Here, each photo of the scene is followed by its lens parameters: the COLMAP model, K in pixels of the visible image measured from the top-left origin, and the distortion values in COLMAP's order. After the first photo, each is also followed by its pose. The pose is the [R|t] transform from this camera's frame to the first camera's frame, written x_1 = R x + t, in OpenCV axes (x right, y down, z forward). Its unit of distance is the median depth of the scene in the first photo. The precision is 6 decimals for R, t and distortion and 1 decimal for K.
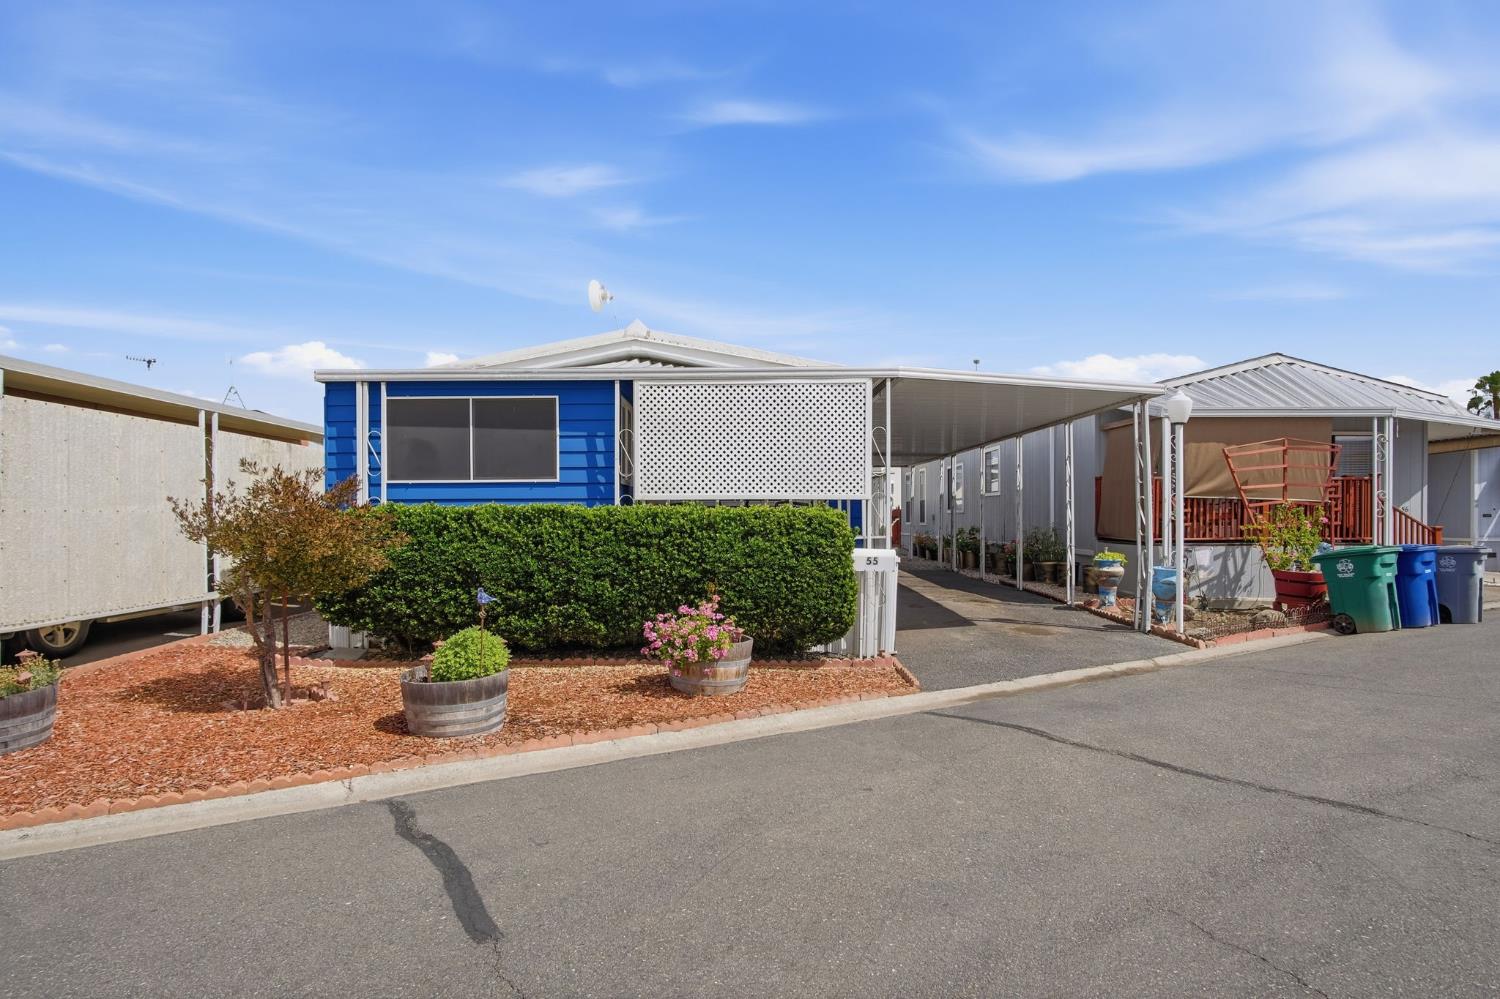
lens RADIAL K [[828.0, 0, 758.5], [0, 828.0, 507.8], [0, 0, 1]] dist [-0.025411, 0.000535]
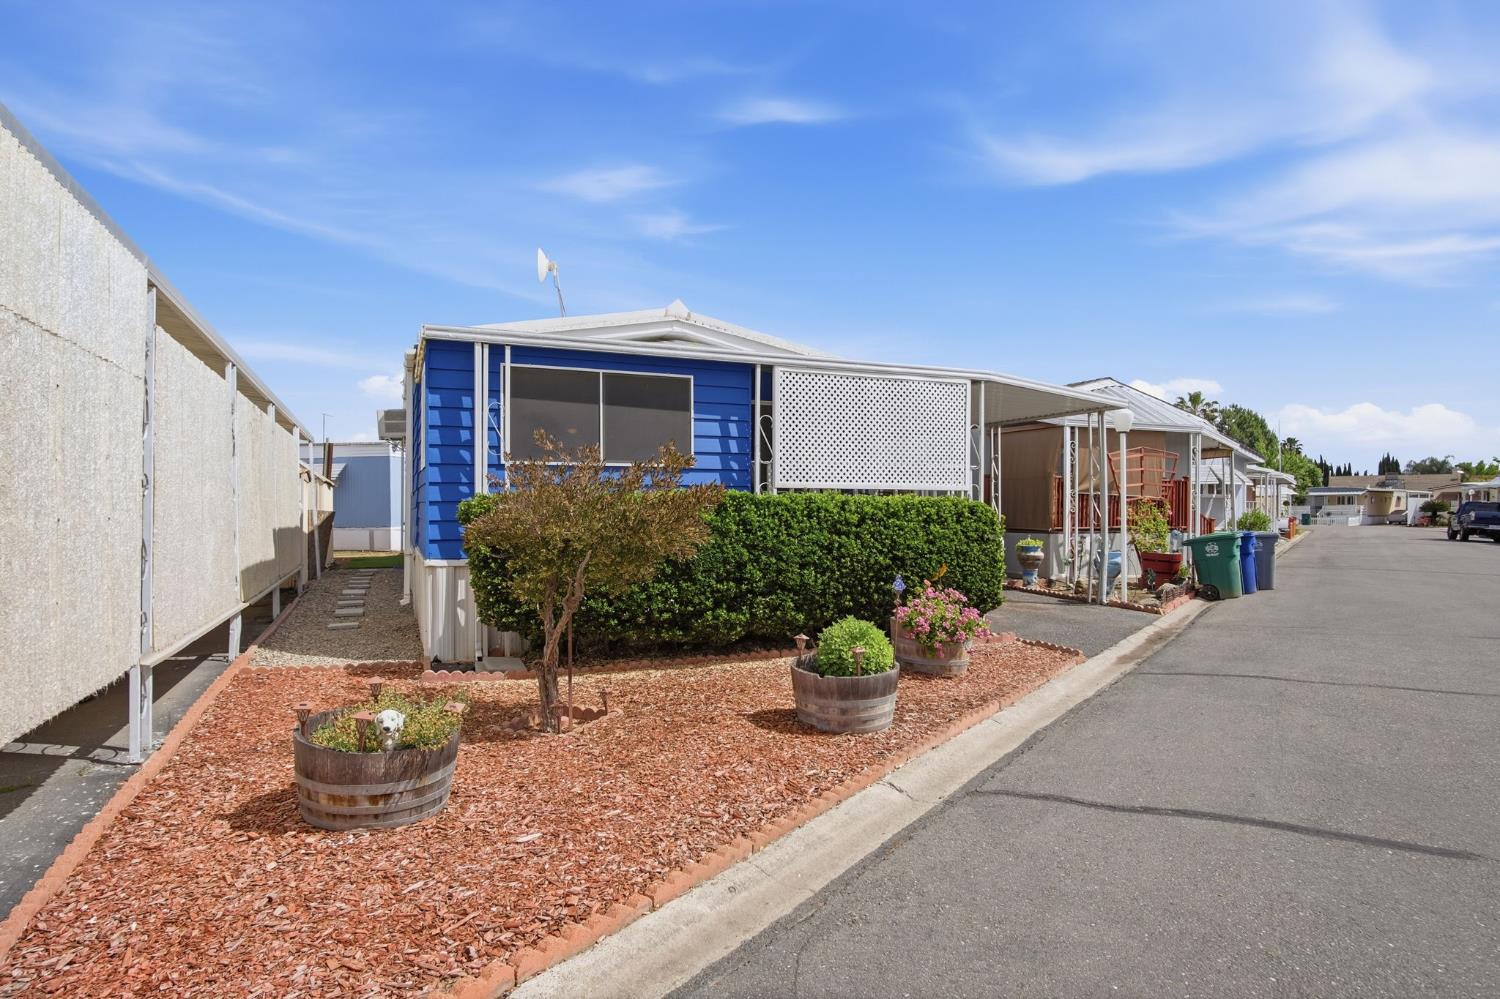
lens RADIAL K [[828.0, 0, 762.2], [0, 828.0, 500.7], [0, 0, 1]] dist [-0.025411, 0.000535]
pose [[0.919765, 0.009448, 0.392355, -0.547207], [-0.009171, 0.999955, -0.002581, 0.008317], [-0.392362, -0.001224, 0.919810, 0.104326]]
